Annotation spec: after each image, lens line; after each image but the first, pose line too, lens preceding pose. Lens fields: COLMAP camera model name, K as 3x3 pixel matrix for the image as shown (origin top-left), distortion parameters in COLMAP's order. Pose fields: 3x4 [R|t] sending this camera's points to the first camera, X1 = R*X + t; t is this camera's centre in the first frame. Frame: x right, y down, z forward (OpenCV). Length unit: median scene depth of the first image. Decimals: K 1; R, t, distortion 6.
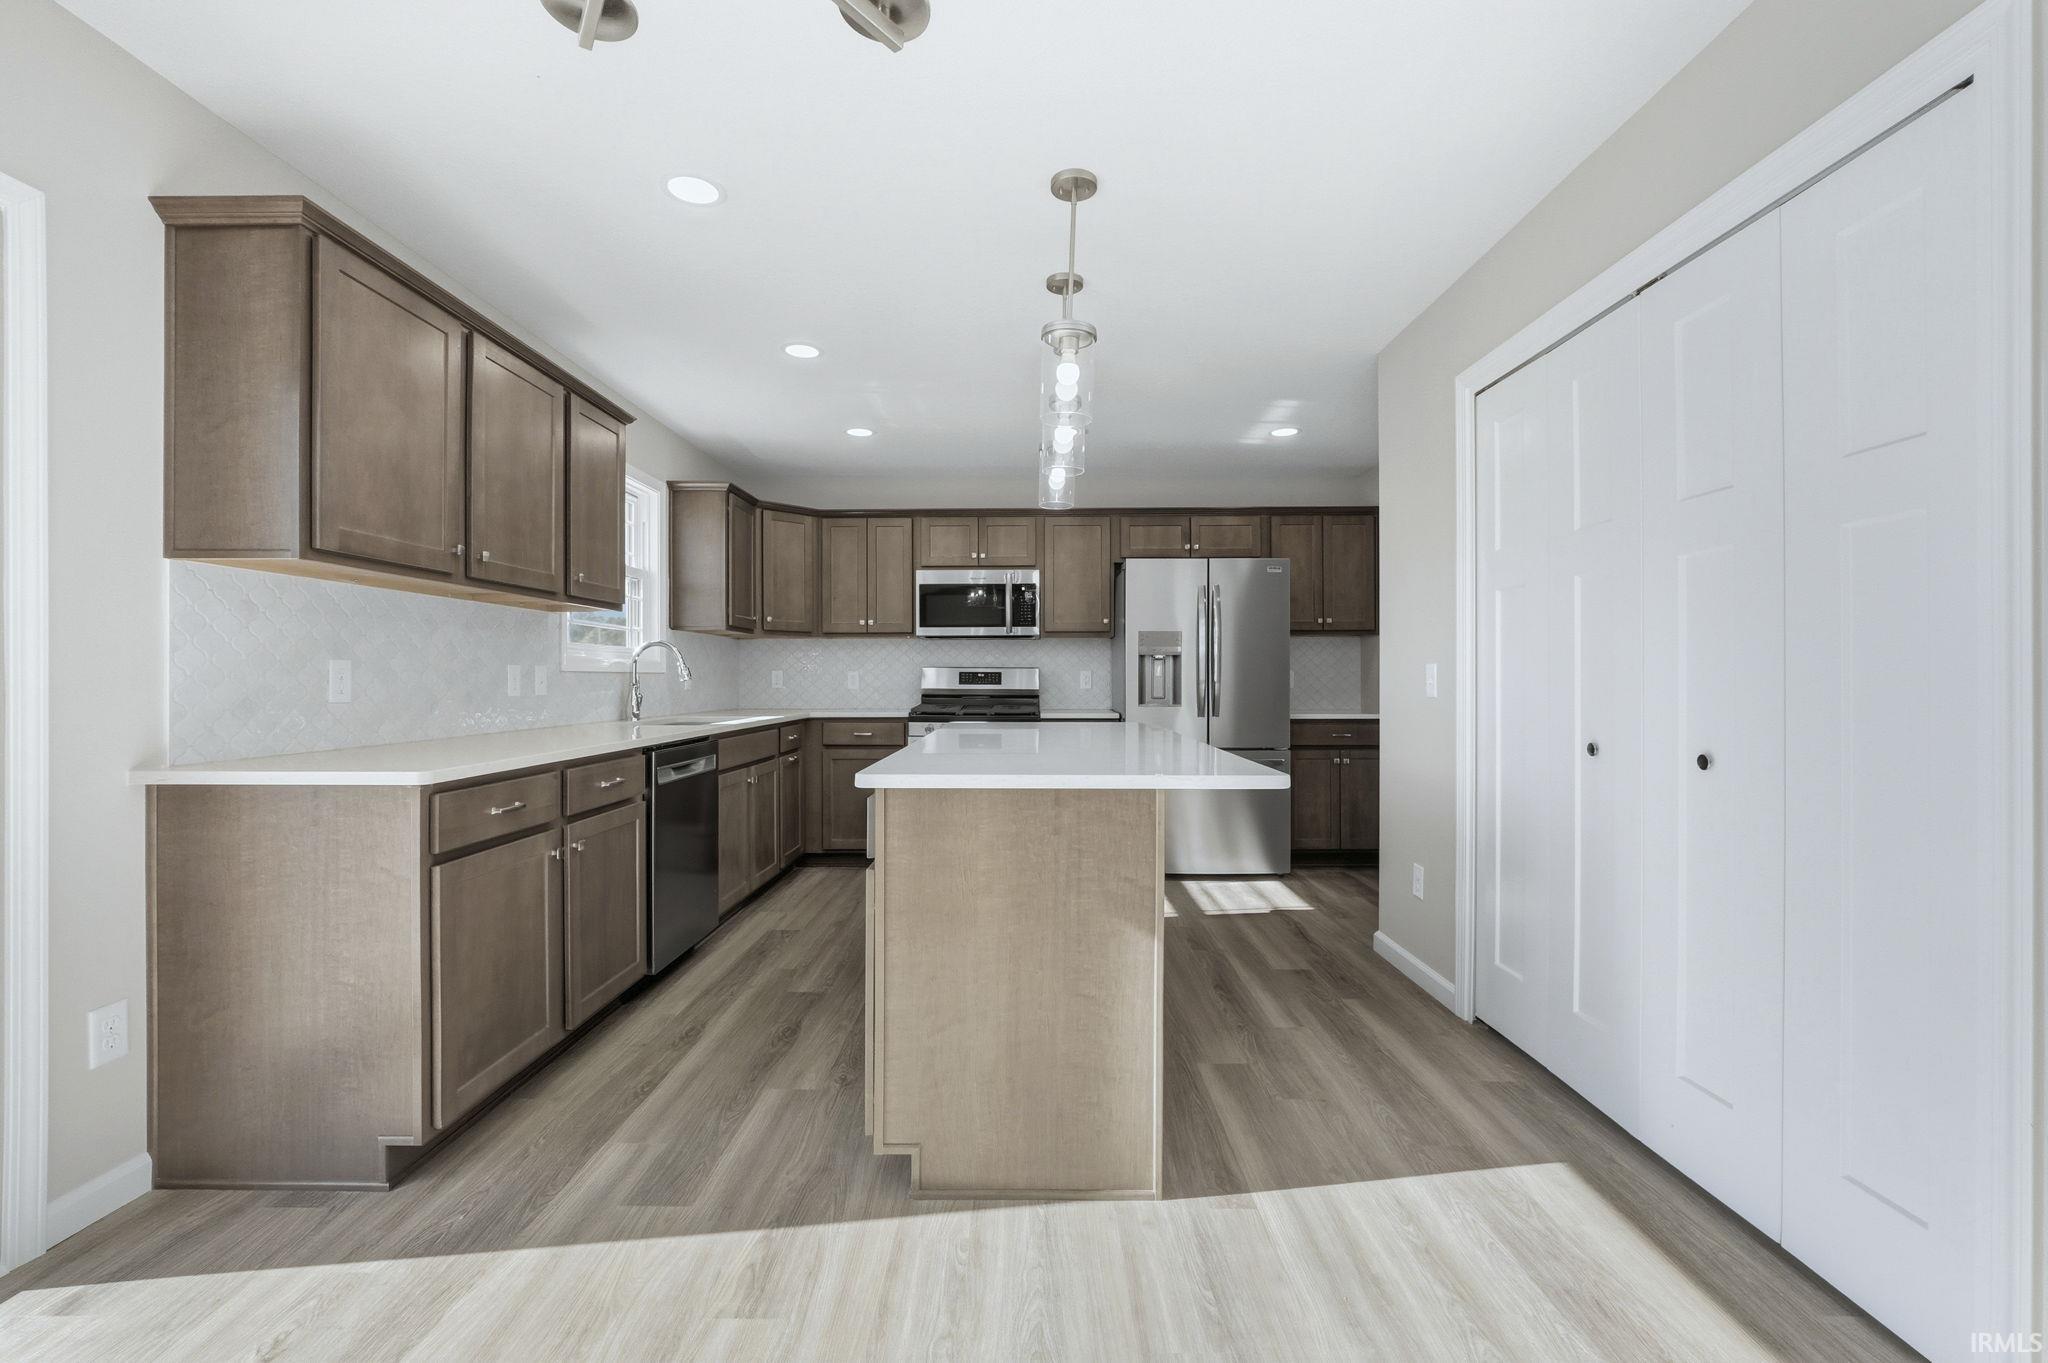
lens RADIAL K [[858.7, 0, 1022.9], [0, 858.7, 678.6], [0, 0, 1]] dist [-0.019745, 0.004938]
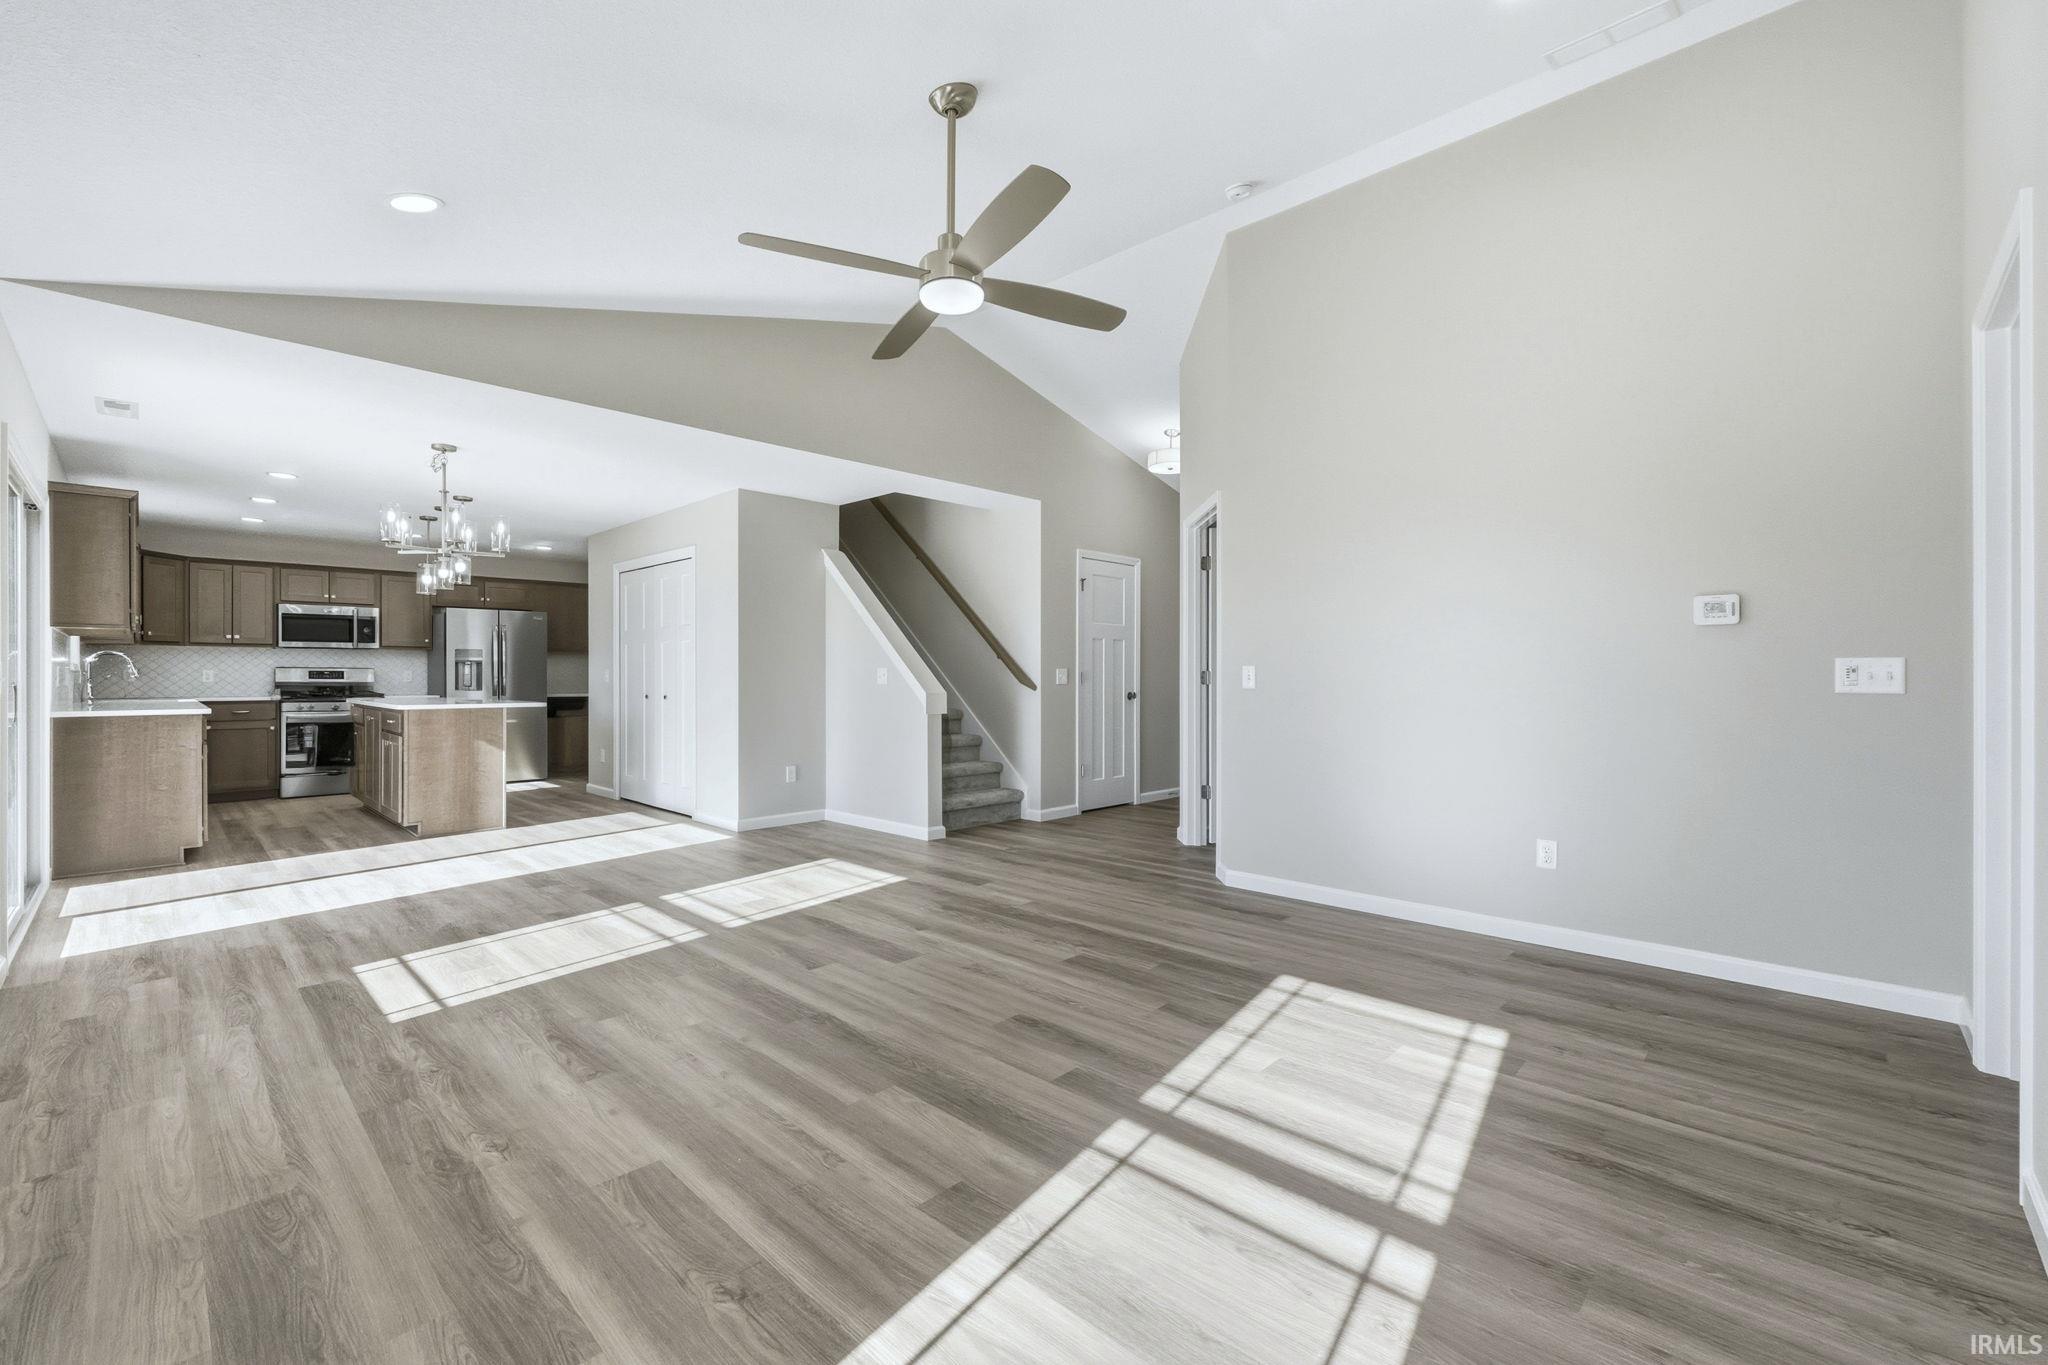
lens RADIAL K [[858.7, 0, 1031.4], [0, 858.7, 680.2], [0, 0, 1]] dist [-0.019745, 0.004938]
pose [[0.682970, -0.003657, 0.730437, -0.663377], [-0.001333, 0.999980, 0.006253, -0.004632], [-0.730445, -0.005245, 0.682951, -2.123051]]
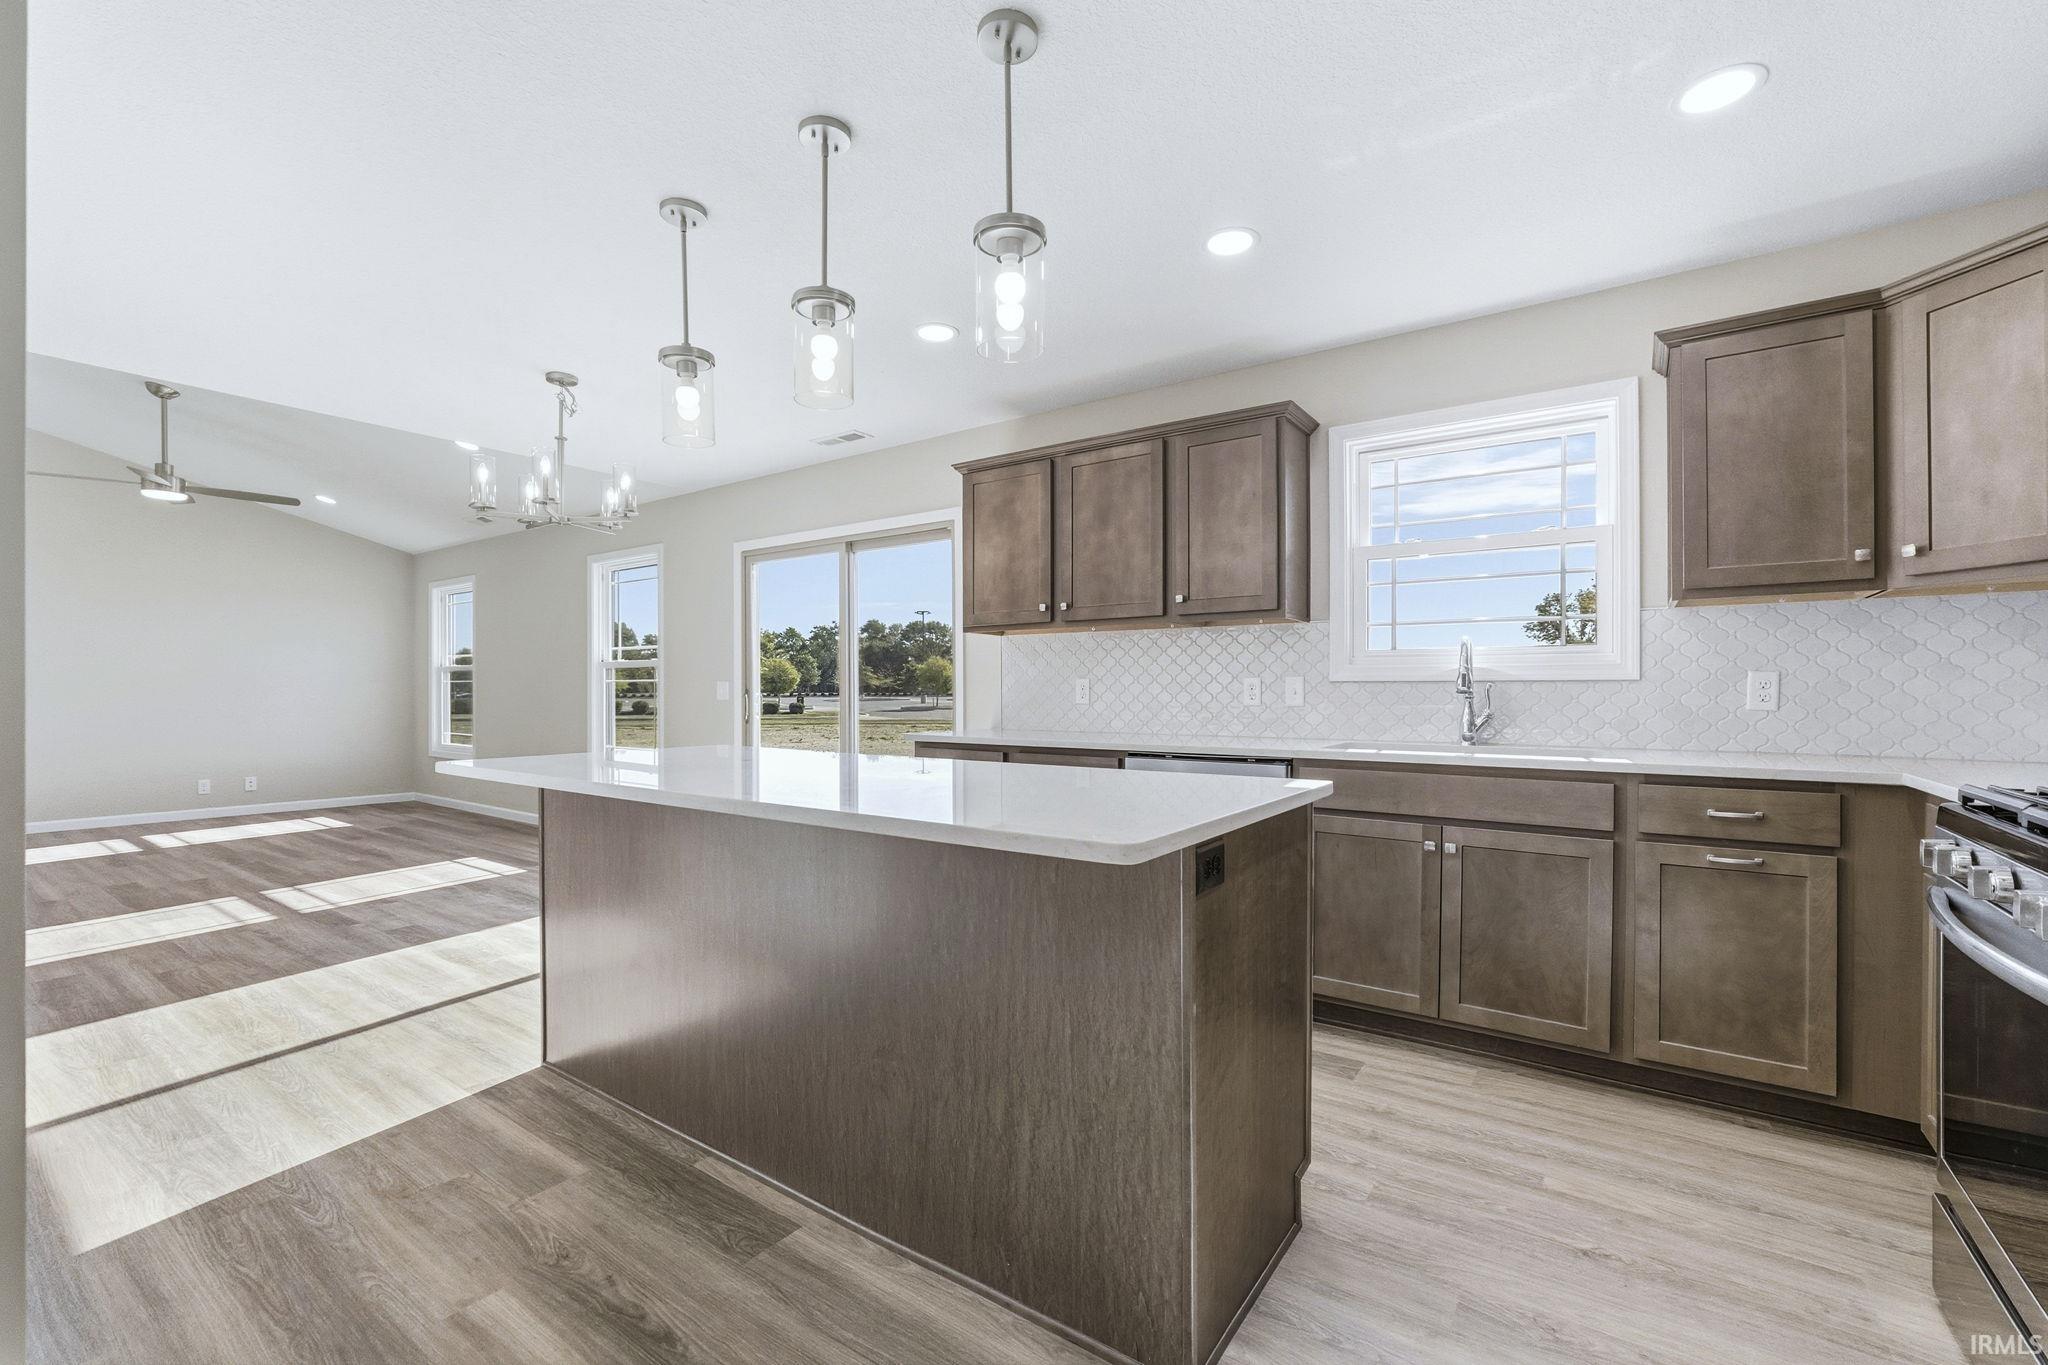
lens RADIAL K [[858.7, 0, 1024.7], [0, 858.7, 694.1], [0, 0, 1]] dist [-0.019745, 0.004938]
pose [[-0.569475, 0.002152, -0.822006, 0.632574], [-0.001162, 0.999993, 0.003424, 0.003387], [0.822008, 0.002905, -0.569468, 1.810526]]
